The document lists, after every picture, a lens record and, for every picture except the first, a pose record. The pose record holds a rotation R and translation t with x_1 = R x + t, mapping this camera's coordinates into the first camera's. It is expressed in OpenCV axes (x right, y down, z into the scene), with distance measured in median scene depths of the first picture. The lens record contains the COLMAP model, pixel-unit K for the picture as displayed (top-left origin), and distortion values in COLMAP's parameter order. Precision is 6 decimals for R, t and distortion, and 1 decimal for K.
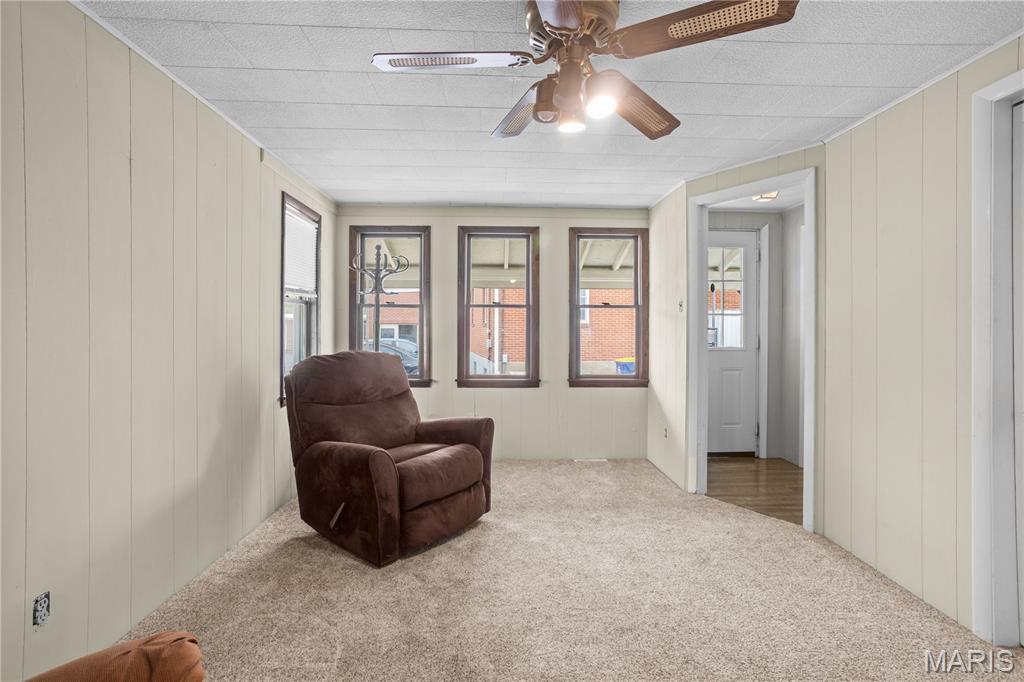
lens RADIAL K [[492.7, 0, 513.3], [0, 492.7, 334.2], [0, 0, 1]] dist [-0.030251, 0.009932]
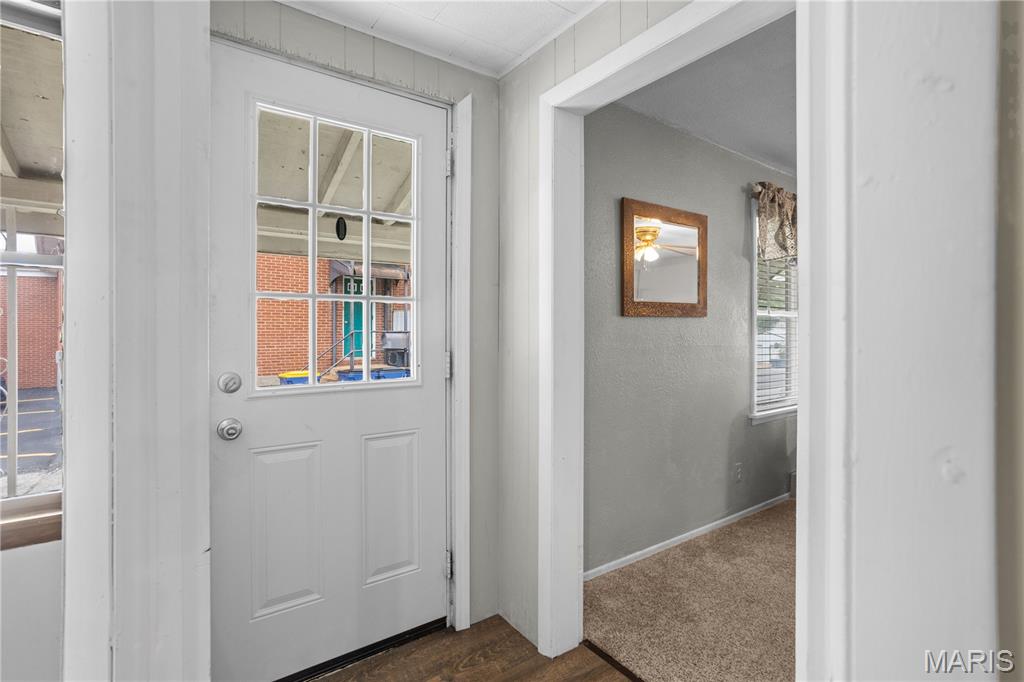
lens RADIAL K [[492.7, 0, 514.8], [0, 492.7, 336.7], [0, 0, 1]] dist [-0.030251, 0.009932]
pose [[0.832287, -0.003904, 0.554331, 0.307286], [0.004796, 0.999988, -0.000158, -0.008955], [-0.554324, 0.002790, 0.832296, 0.606816]]
